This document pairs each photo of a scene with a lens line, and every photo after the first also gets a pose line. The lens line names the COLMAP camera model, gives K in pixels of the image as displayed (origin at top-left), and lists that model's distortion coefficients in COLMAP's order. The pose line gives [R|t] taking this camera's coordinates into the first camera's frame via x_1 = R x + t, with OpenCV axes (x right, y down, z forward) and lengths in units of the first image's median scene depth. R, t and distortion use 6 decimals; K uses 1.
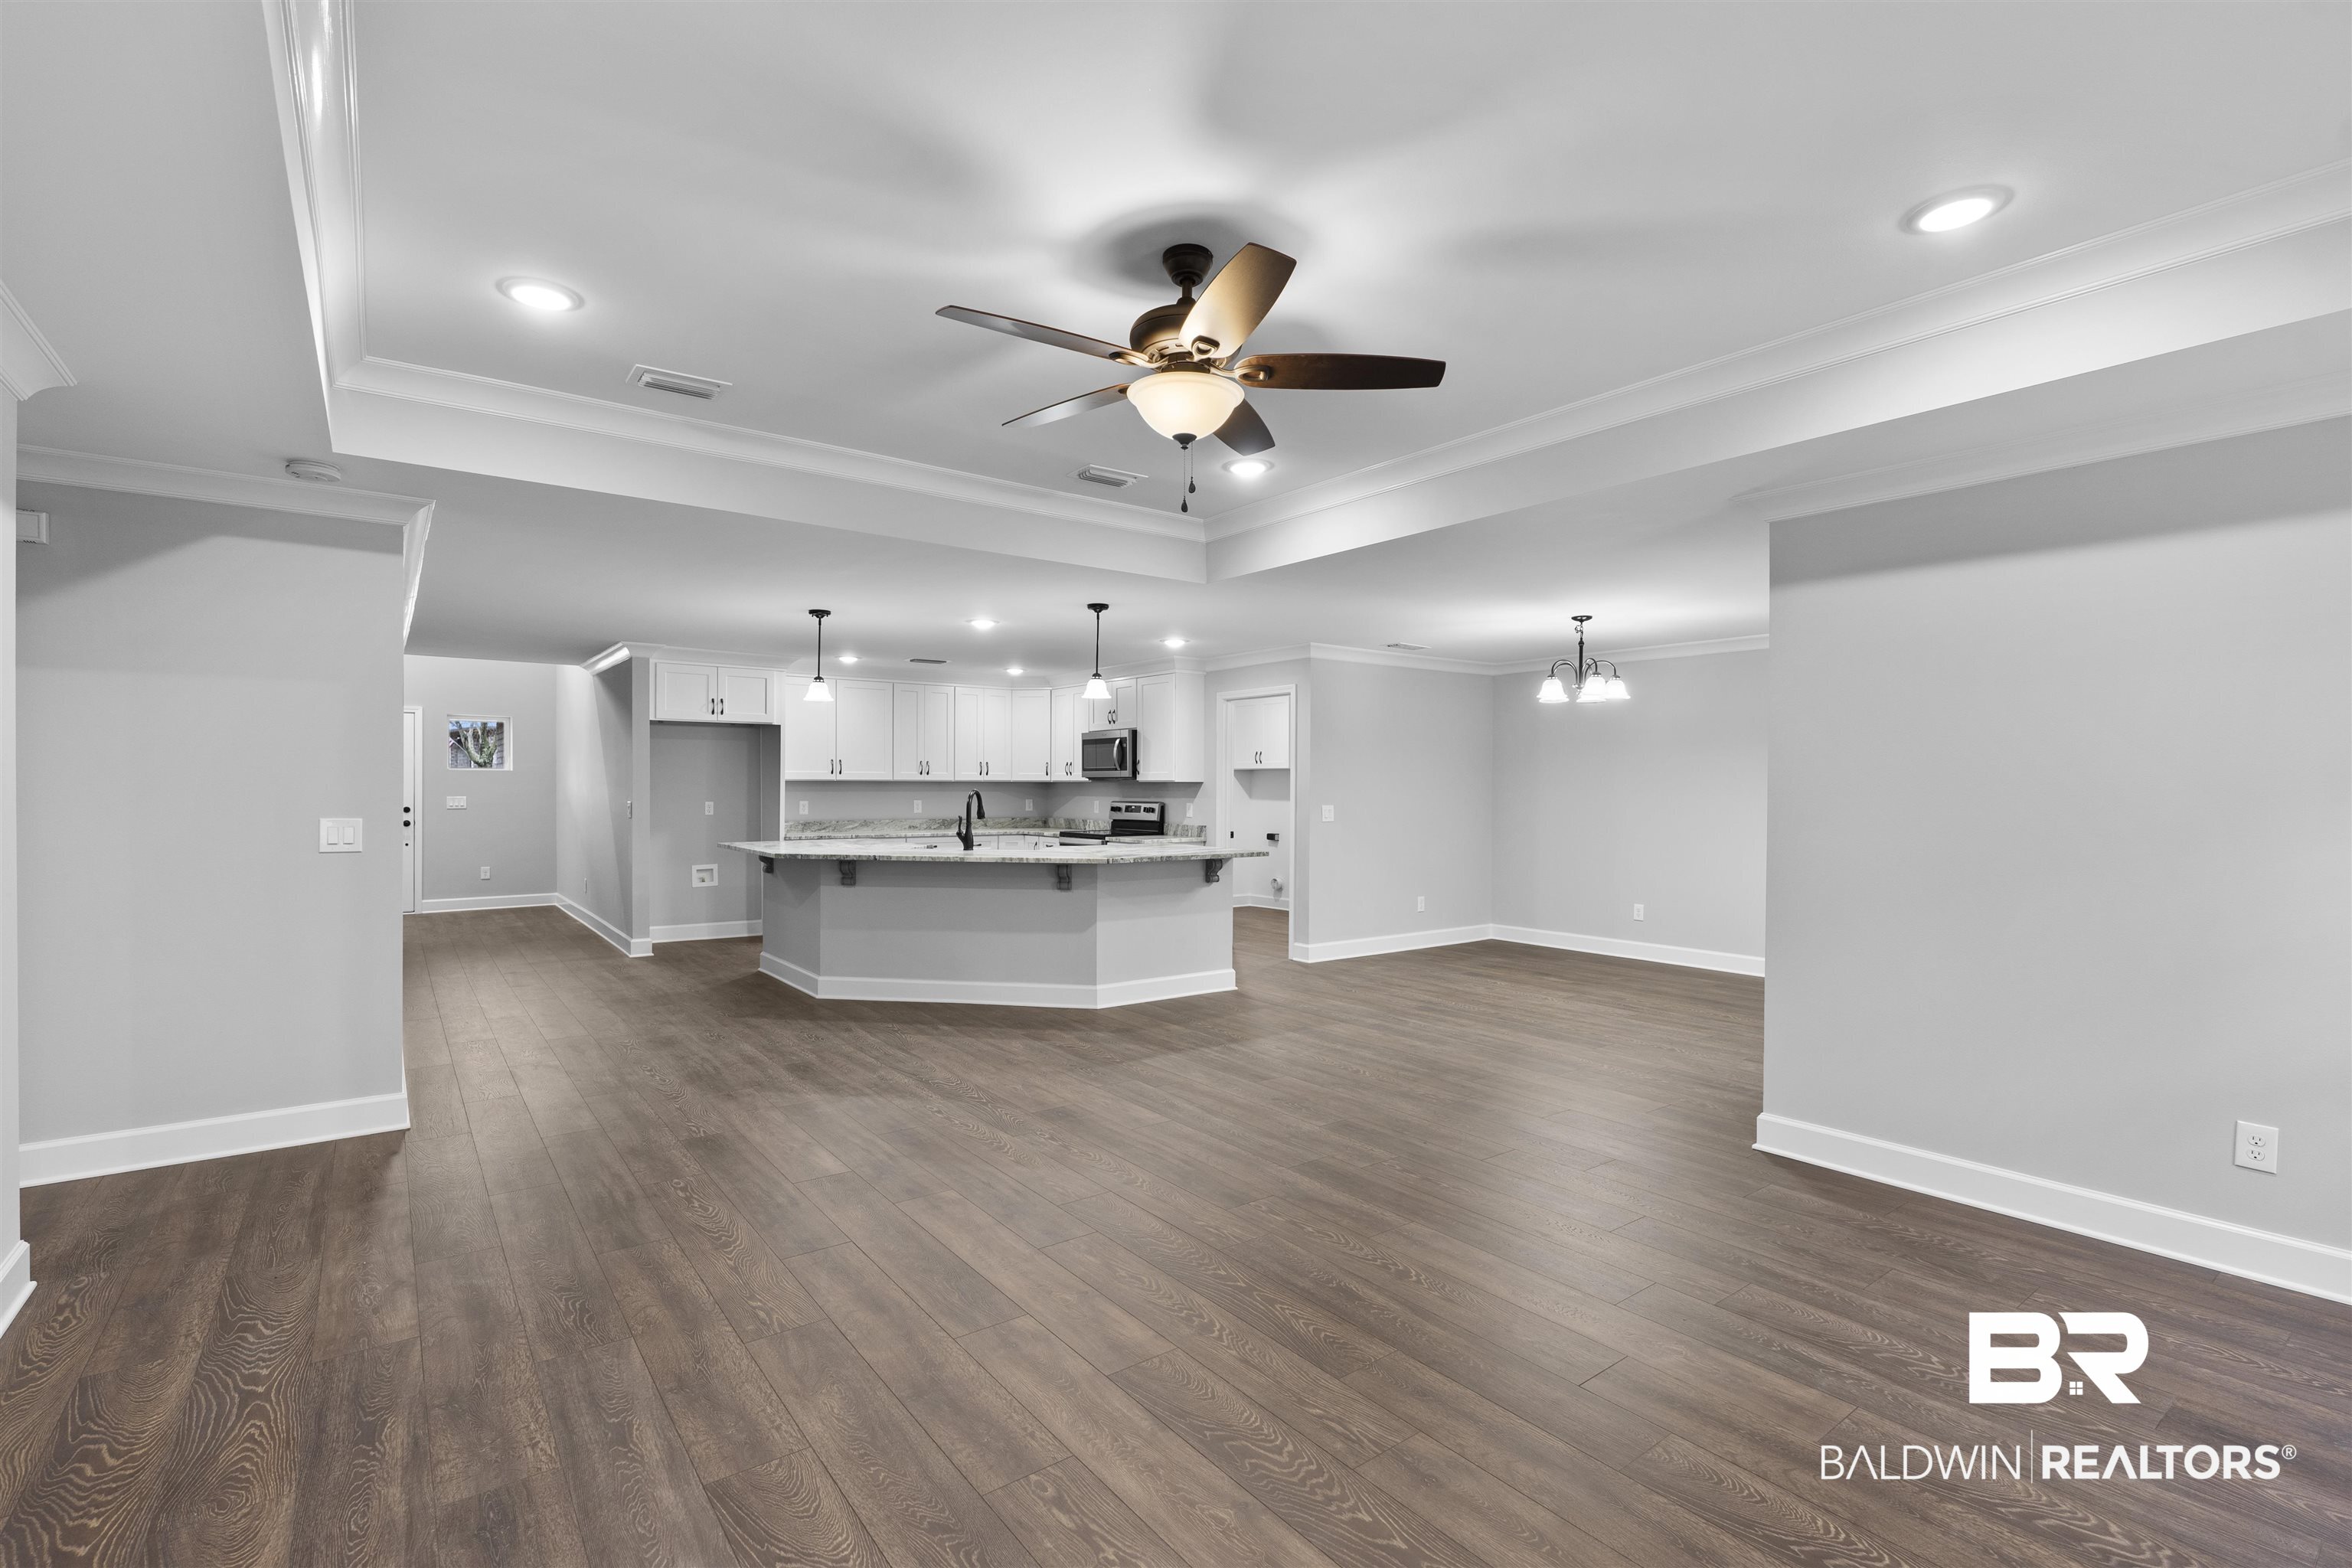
lens RADIAL K [[1065.1, 0, 1165.3], [0, 1065.1, 787.0], [0, 0, 1]] dist [-0.004585, 0.000397]
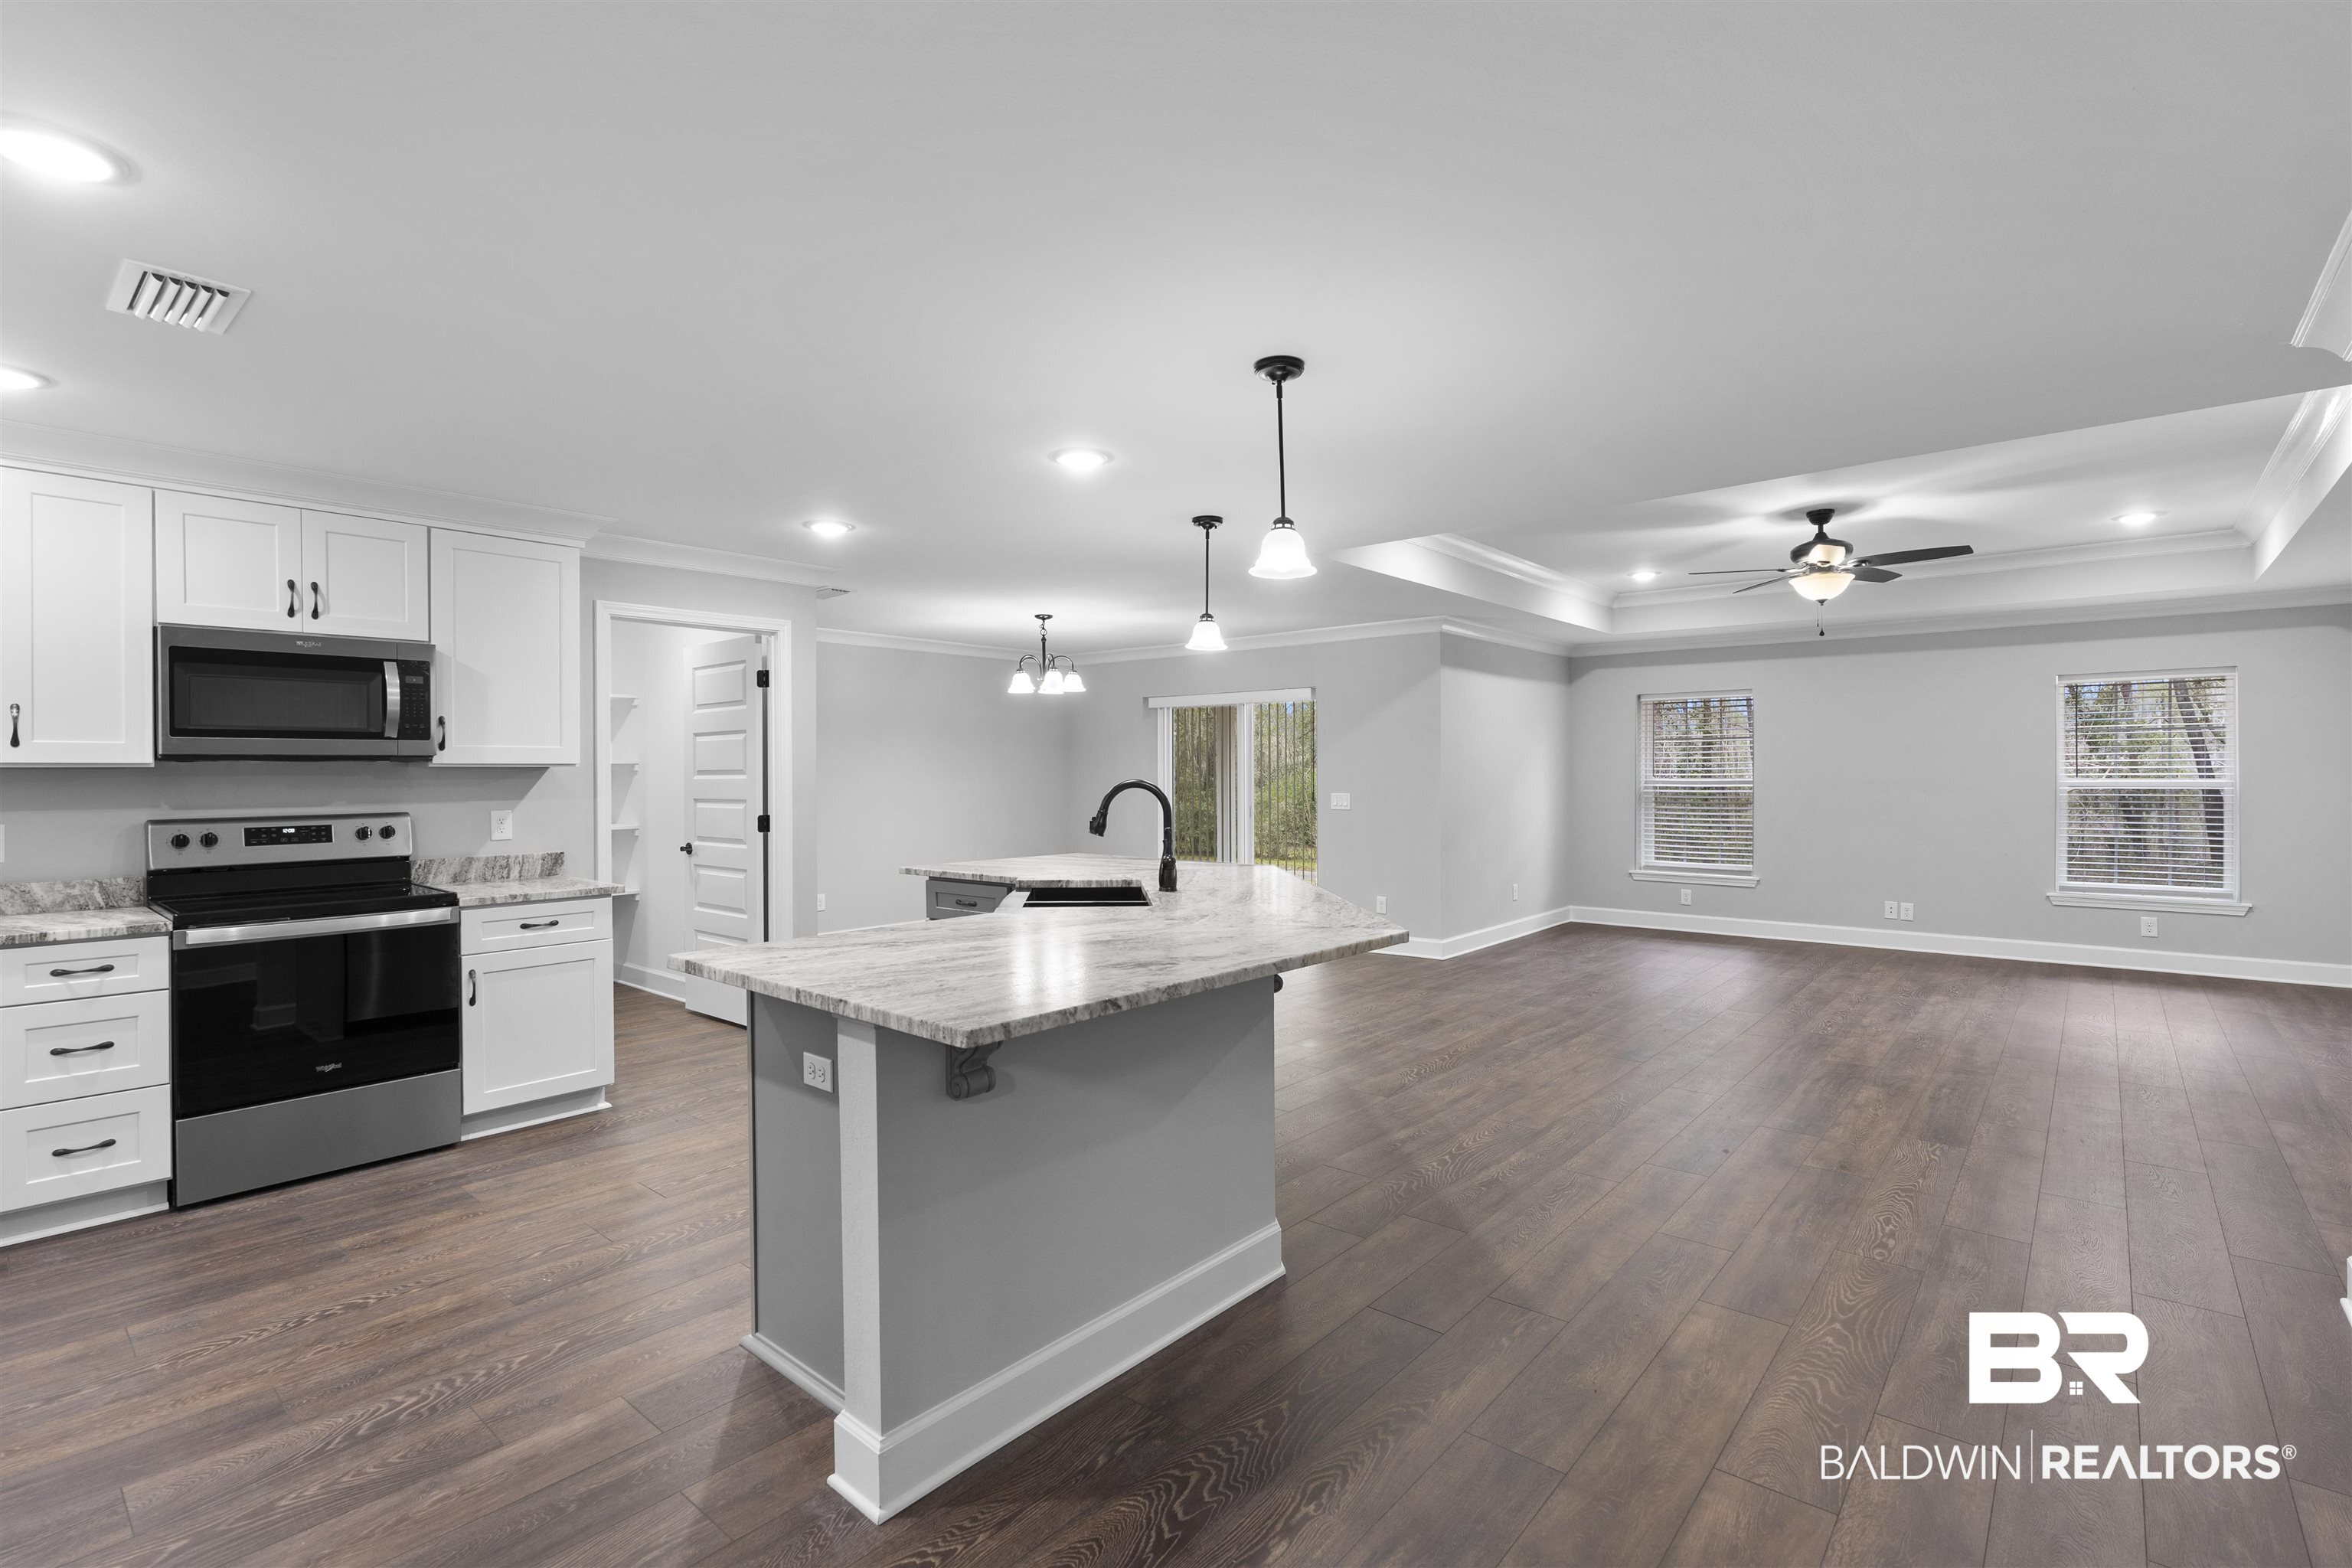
lens RADIAL K [[1065.1, 0, 1180.2], [0, 1065.1, 787.5], [0, 0, 1]] dist [-0.004585, 0.000397]
pose [[-0.214607, -0.018073, 0.976533, -0.548747], [0.003731, 0.999806, 0.019323, -0.004130], [-0.976693, 0.007790, -0.214498, 0.846318]]
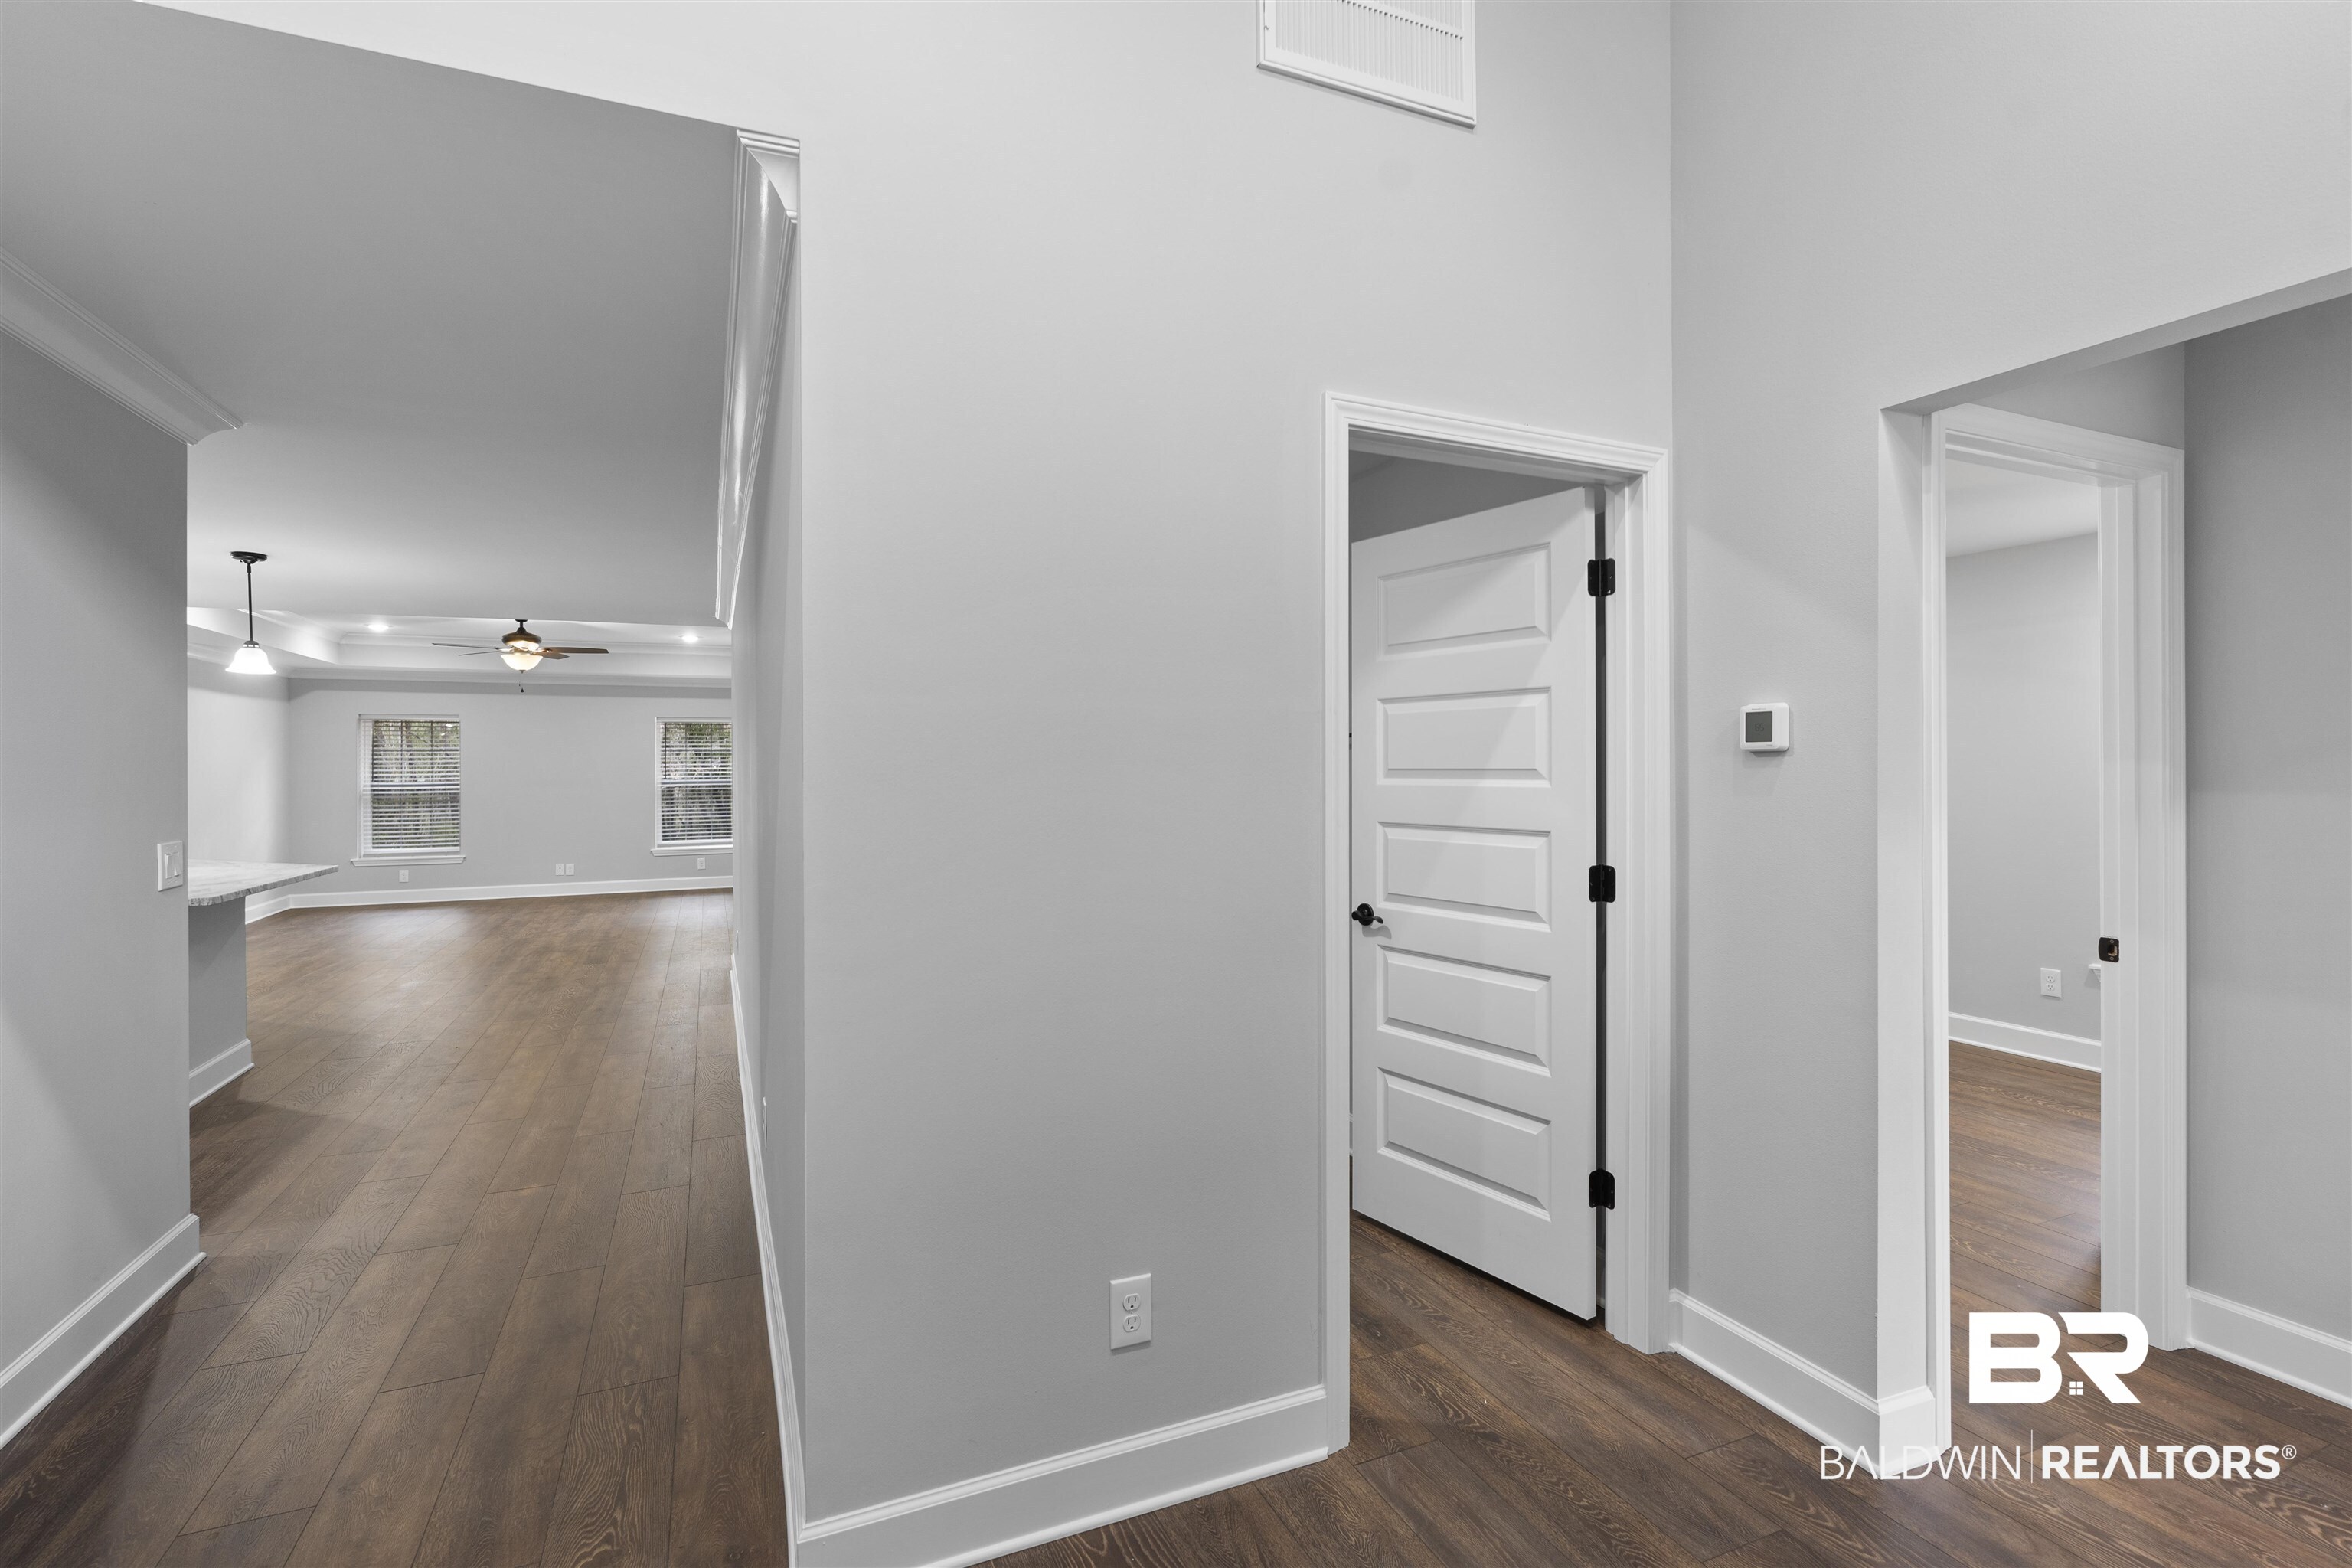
lens RADIAL K [[1065.1, 0, 1169.6], [0, 1065.1, 764.2], [0, 0, 1]] dist [-0.004585, 0.000397]
pose [[-0.973198, -0.001343, 0.229967, -0.855072], [-0.001551, 0.999999, -0.000721, -0.013023], [-0.229965, -0.001058, -0.973198, 1.192311]]
